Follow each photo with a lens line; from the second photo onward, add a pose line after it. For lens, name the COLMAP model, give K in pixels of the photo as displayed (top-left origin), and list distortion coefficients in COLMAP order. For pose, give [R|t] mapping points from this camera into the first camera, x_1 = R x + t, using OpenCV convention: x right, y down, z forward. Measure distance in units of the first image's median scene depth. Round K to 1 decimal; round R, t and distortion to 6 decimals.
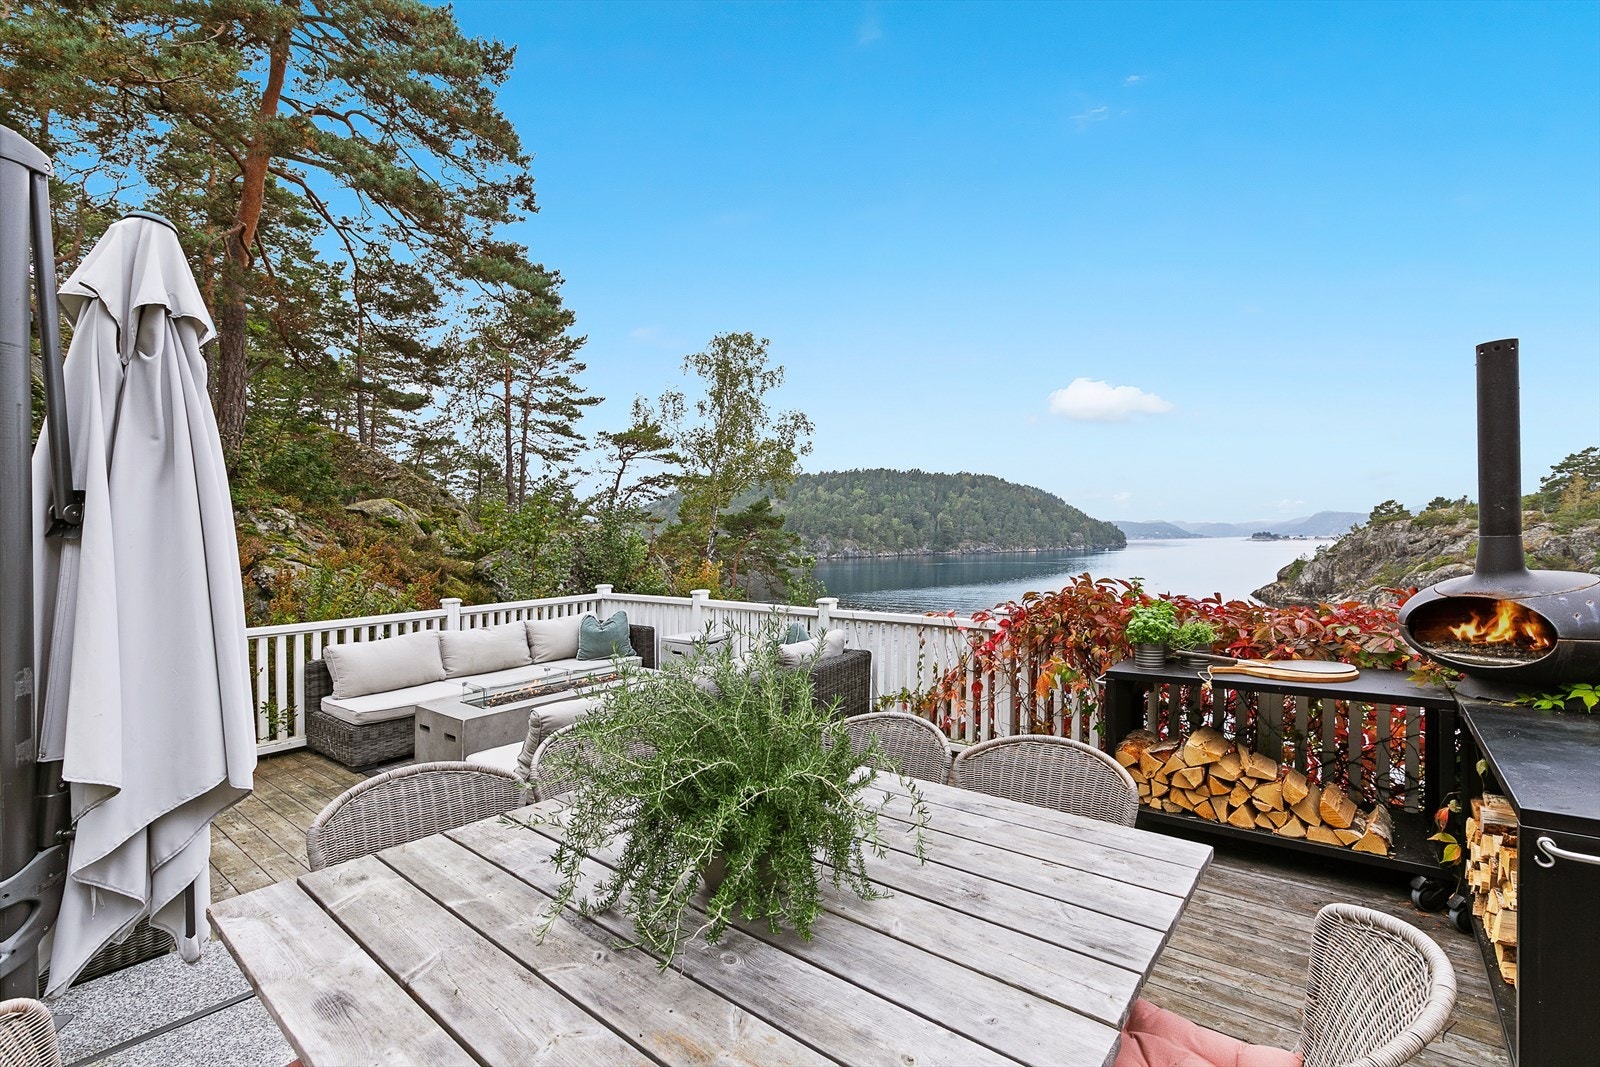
lens RADIAL K [[681.3, 0, 797.3], [0, 681.3, 591.3], [0, 0, 1]] dist [0.000692, -0.000171]
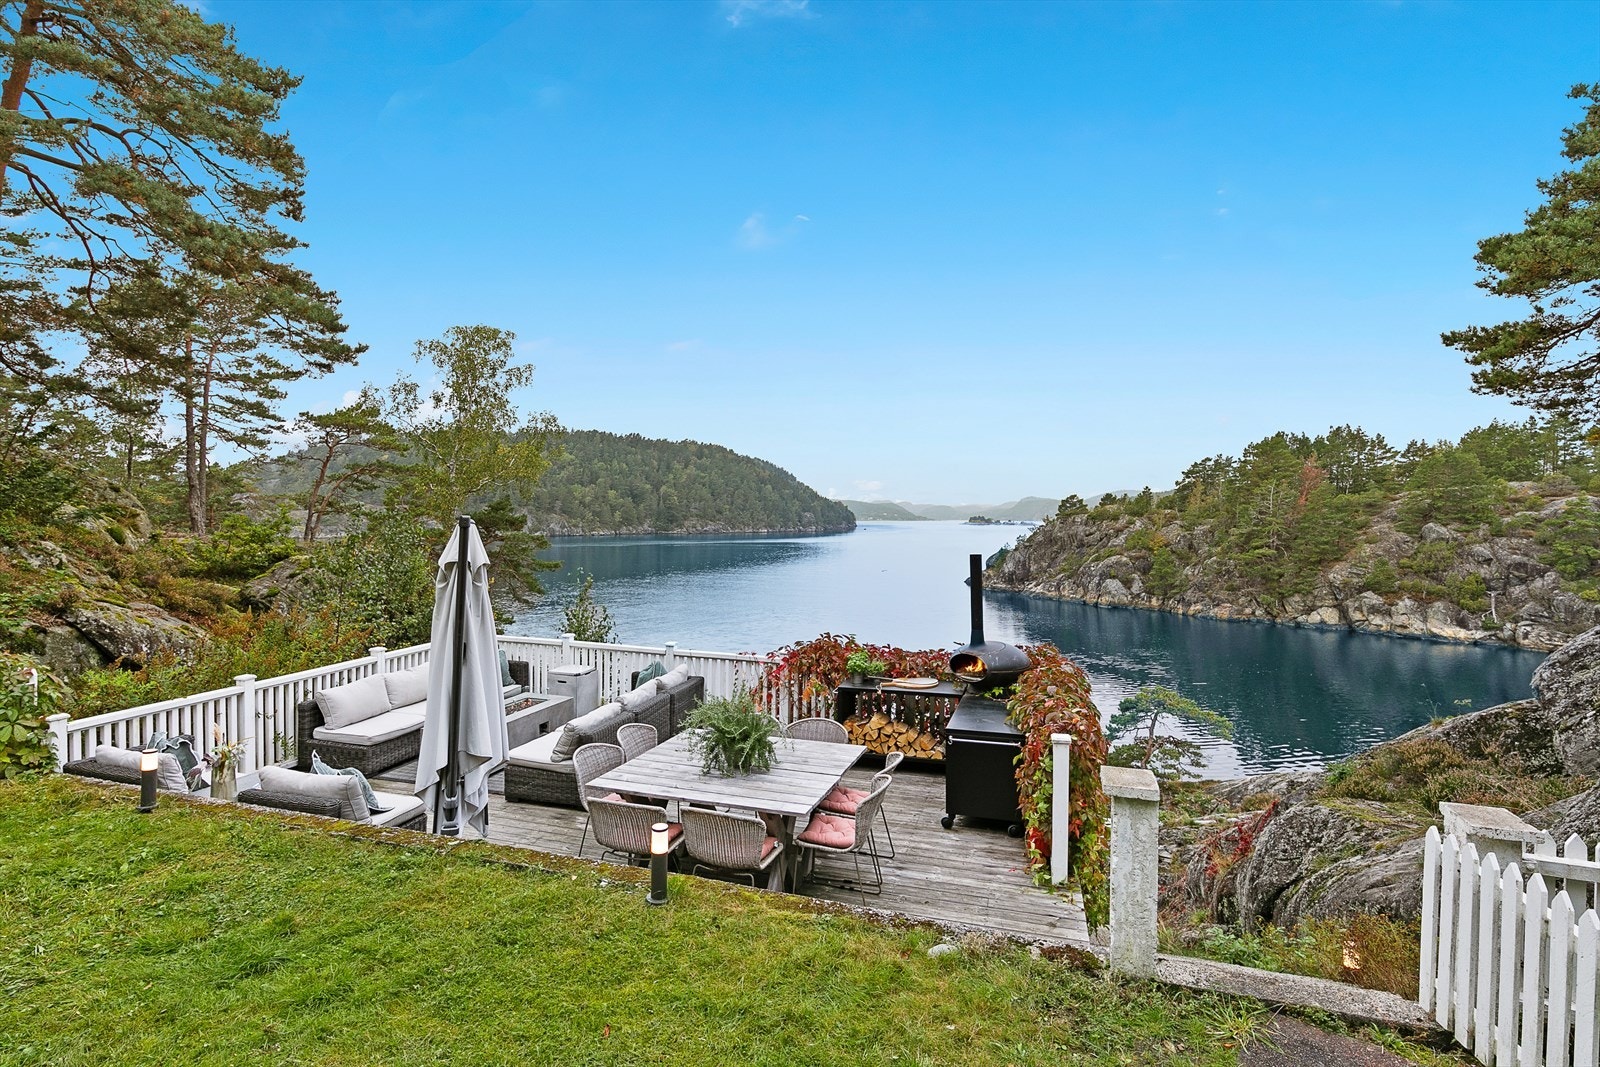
lens RADIAL K [[681.3, 0, 797.3], [0, 681.3, 591.3], [0, 0, 1]] dist [0.000692, -0.000171]
pose [[0.933243, 0.003995, 0.359223, -0.289163], [-0.002526, 0.999986, -0.004558, -0.116838], [-0.359236, 0.003346, 0.933241, -0.632552]]
